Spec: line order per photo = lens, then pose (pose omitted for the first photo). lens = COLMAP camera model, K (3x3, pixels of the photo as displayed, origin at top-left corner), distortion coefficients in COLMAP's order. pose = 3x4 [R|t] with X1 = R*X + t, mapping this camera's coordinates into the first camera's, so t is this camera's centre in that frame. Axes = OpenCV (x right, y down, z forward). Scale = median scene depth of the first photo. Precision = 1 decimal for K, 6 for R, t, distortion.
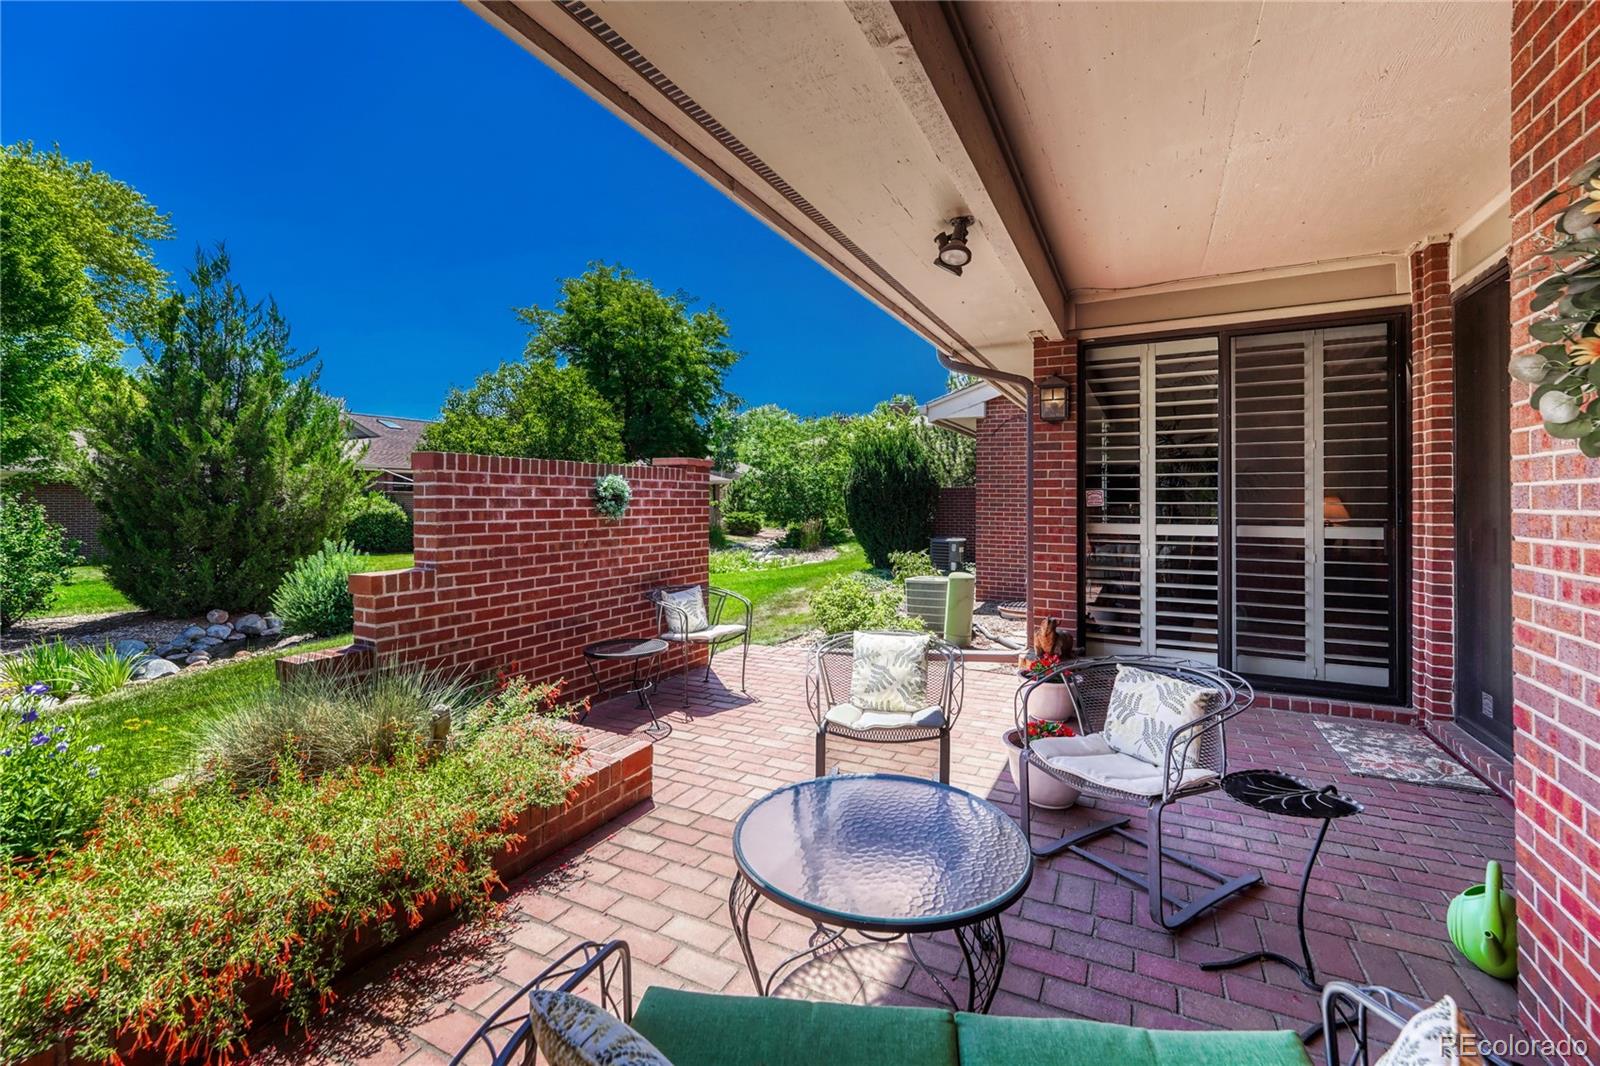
lens RADIAL K [[650.5, 0, 800.0], [0, 650.5, 494.7], [0, 0, 1]] dist [-0.003985, 0.000341]
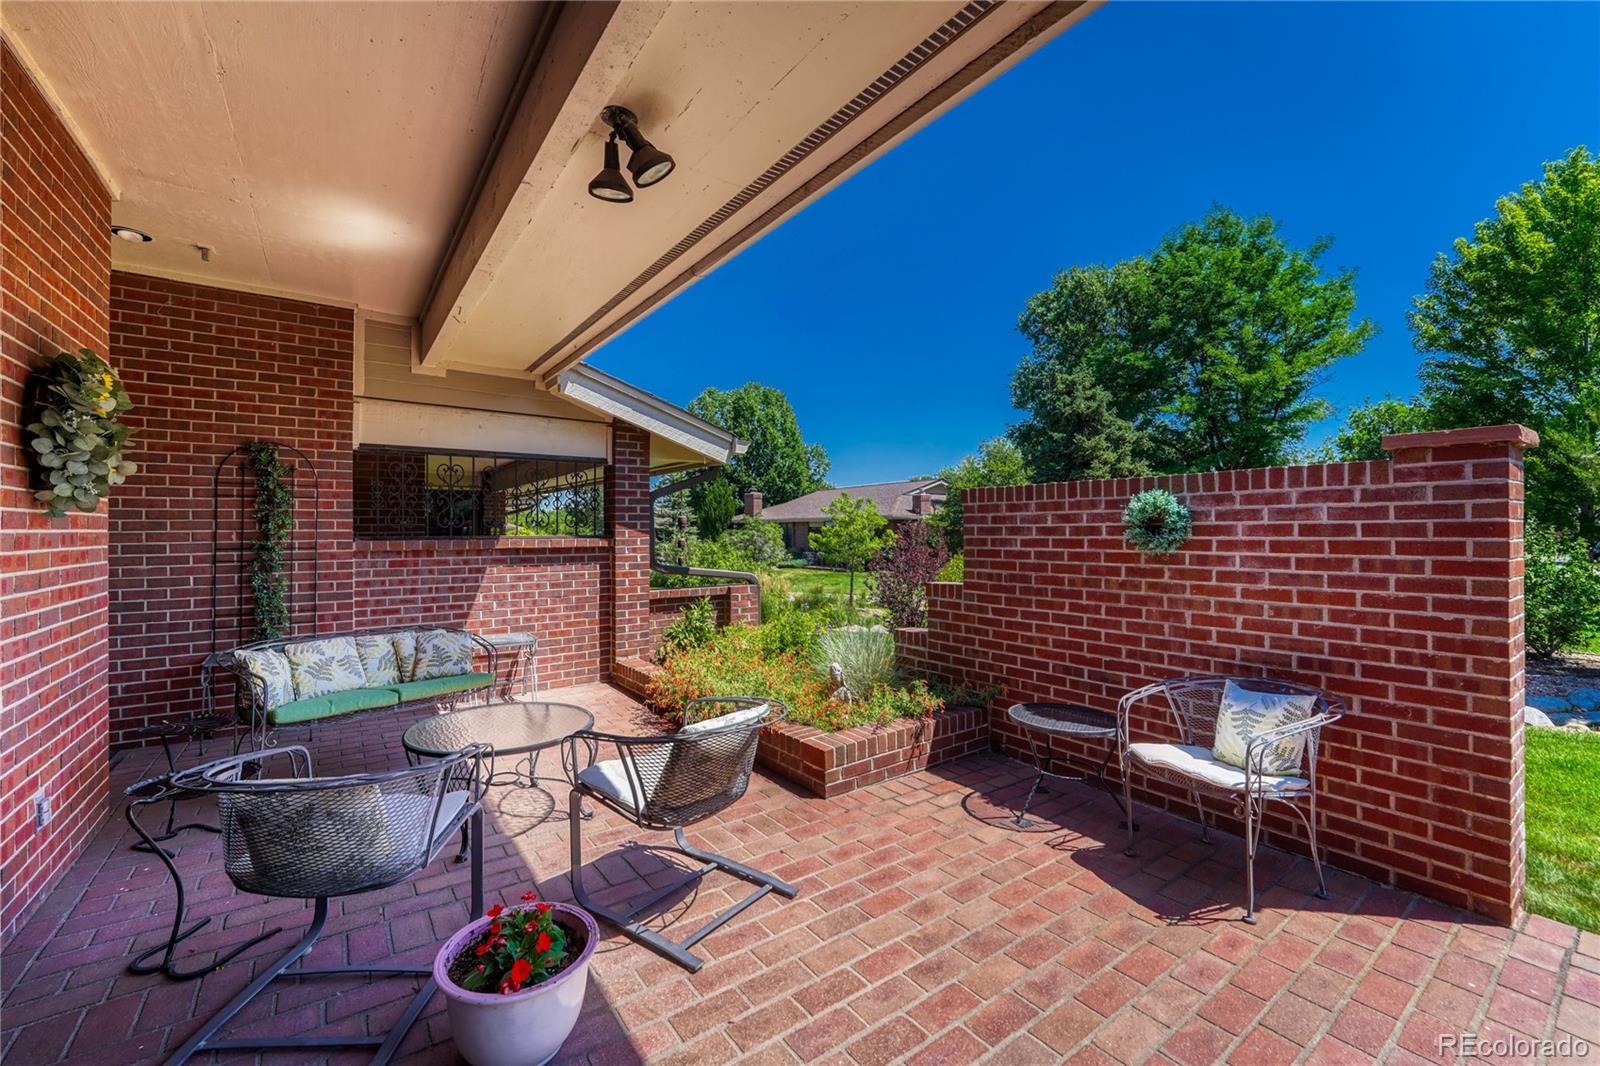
lens RADIAL K [[650.5, 0, 796.3], [0, 650.5, 535.3], [0, 0, 1]] dist [-0.003985, 0.000341]
pose [[-0.448973, -0.002627, -0.893541, 0.584848], [0.004477, 0.999977, -0.005189, 0.022742], [0.893534, -0.006330, -0.448951, 1.102850]]
